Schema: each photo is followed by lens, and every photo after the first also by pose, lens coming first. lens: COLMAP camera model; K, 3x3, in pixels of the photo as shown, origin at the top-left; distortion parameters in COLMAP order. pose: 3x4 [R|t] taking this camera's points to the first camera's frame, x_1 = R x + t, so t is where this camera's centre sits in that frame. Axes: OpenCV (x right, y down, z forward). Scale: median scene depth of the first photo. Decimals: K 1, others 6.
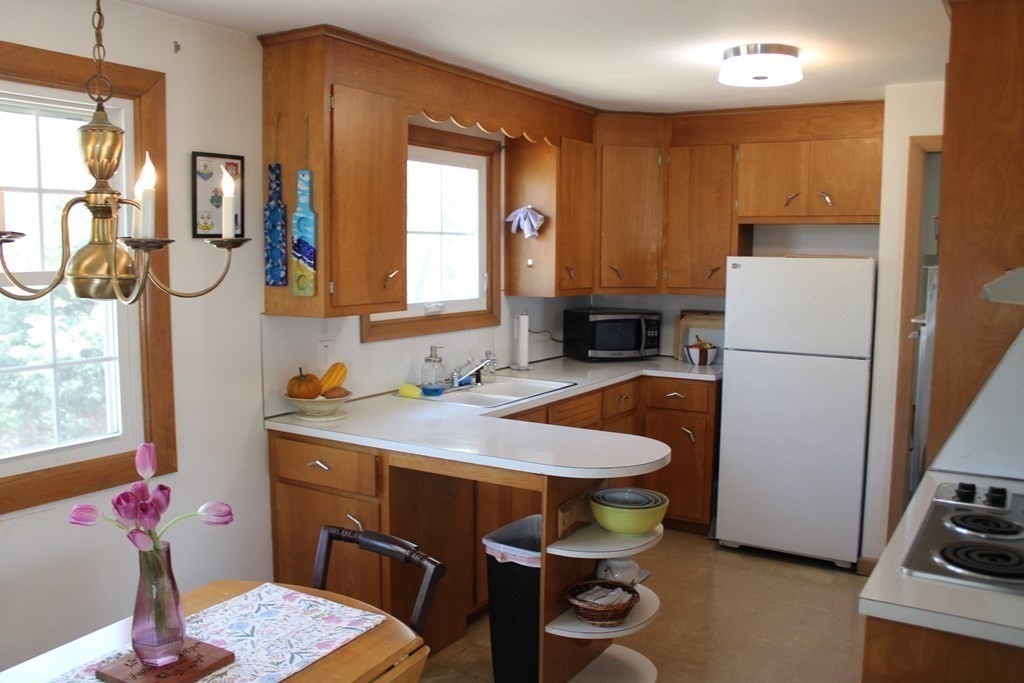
lens RADIAL K [[893.1, 0, 486.2], [0, 893.1, 350.3], [0, 0, 1]] dist [-0.156483, 0.150346]
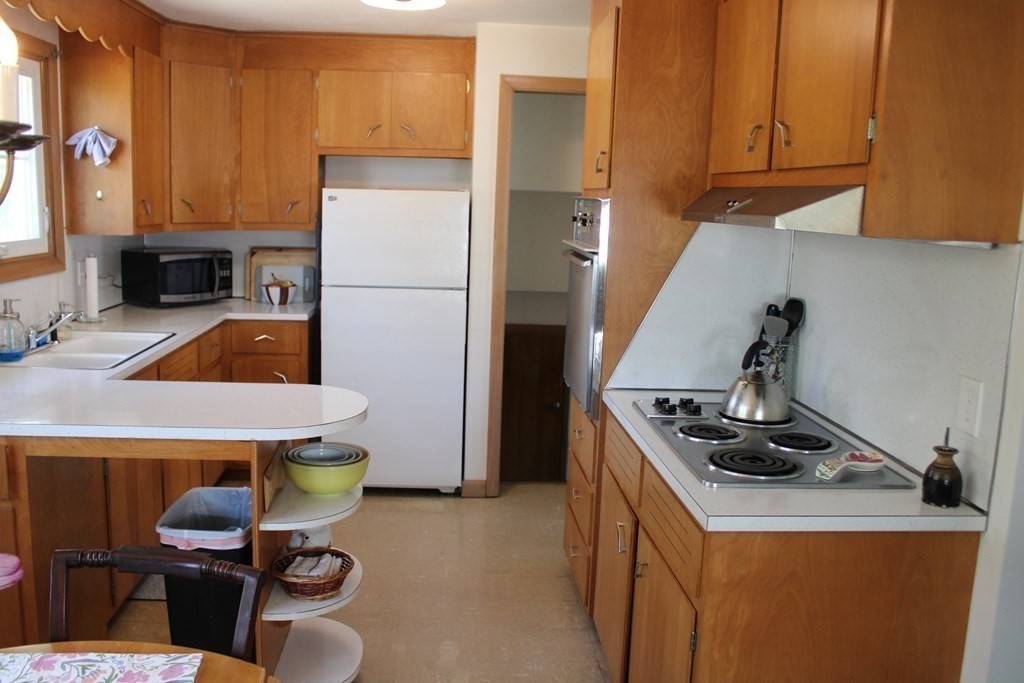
lens RADIAL K [[893.1, 0, 486.2], [0, 893.1, 350.3], [0, 0, 1]] dist [-0.156483, 0.150346]
pose [[0.813752, -0.082429, 0.575338, -0.139352], [0.042116, 0.995653, 0.083080, -0.004518], [-0.579685, -0.043376, 0.813686, 0.111684]]
